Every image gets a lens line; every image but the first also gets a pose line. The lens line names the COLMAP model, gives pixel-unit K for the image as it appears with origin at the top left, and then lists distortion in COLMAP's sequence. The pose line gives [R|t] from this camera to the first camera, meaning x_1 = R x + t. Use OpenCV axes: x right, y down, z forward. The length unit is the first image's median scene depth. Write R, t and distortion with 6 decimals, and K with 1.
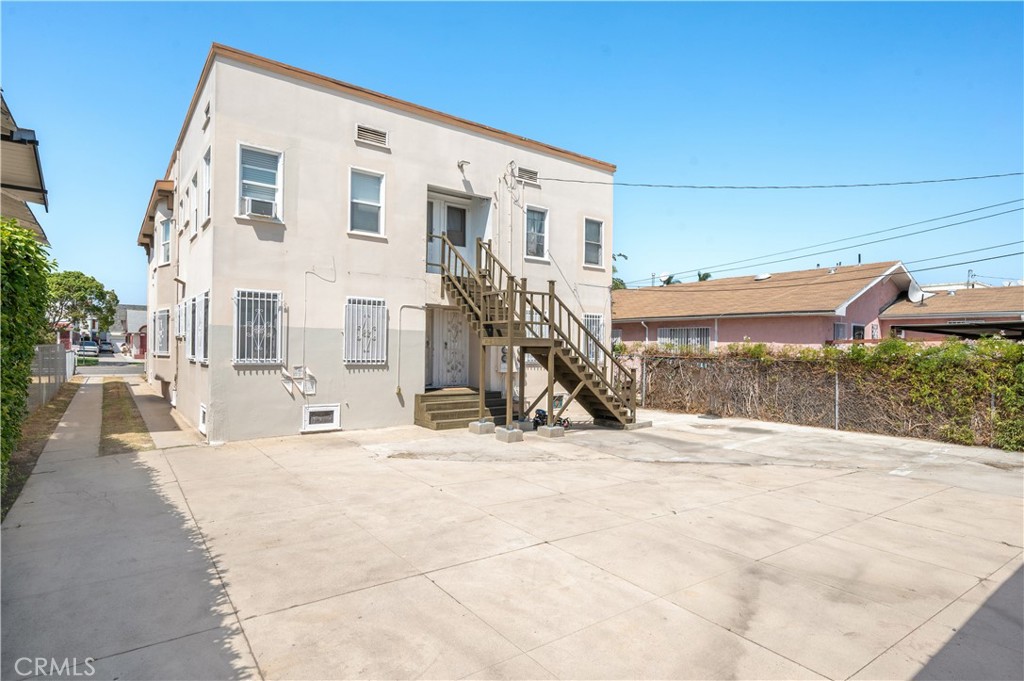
lens RADIAL K [[526.0, 0, 516.2], [0, 526.0, 341.8], [0, 0, 1]] dist [0.017661, -0.002981]
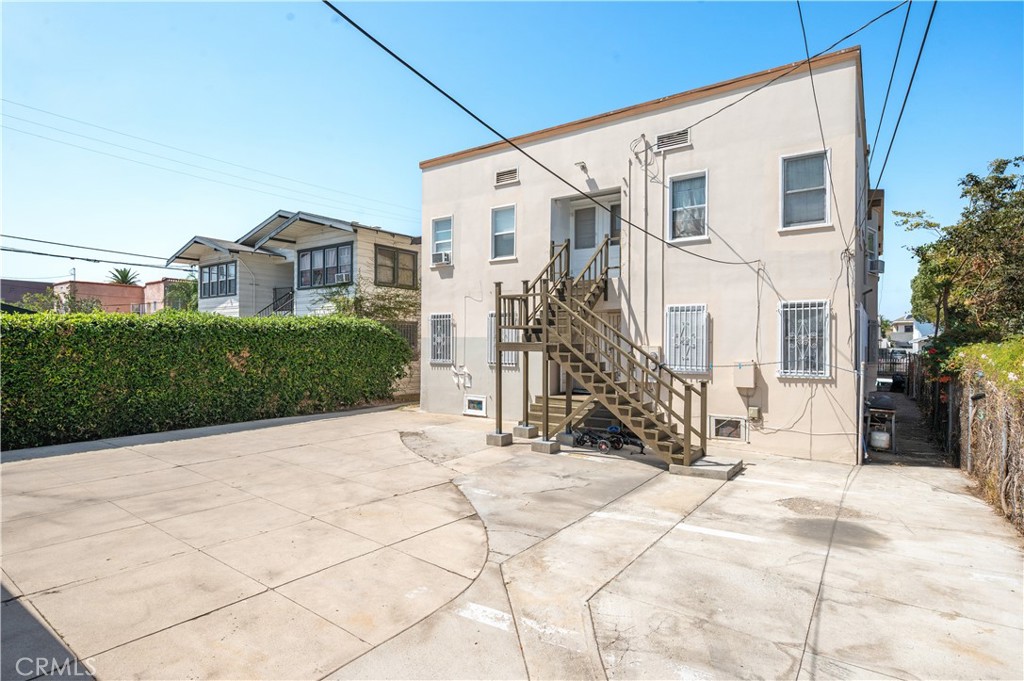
lens RADIAL K [[526.0, 0, 516.5], [0, 526.0, 339.5], [0, 0, 1]] dist [0.017661, -0.002981]
pose [[0.321495, -0.024755, -0.946588, 0.939459], [-0.005393, 0.999594, -0.027973, 0.016394], [0.946896, 0.014098, 0.321231, 0.699225]]
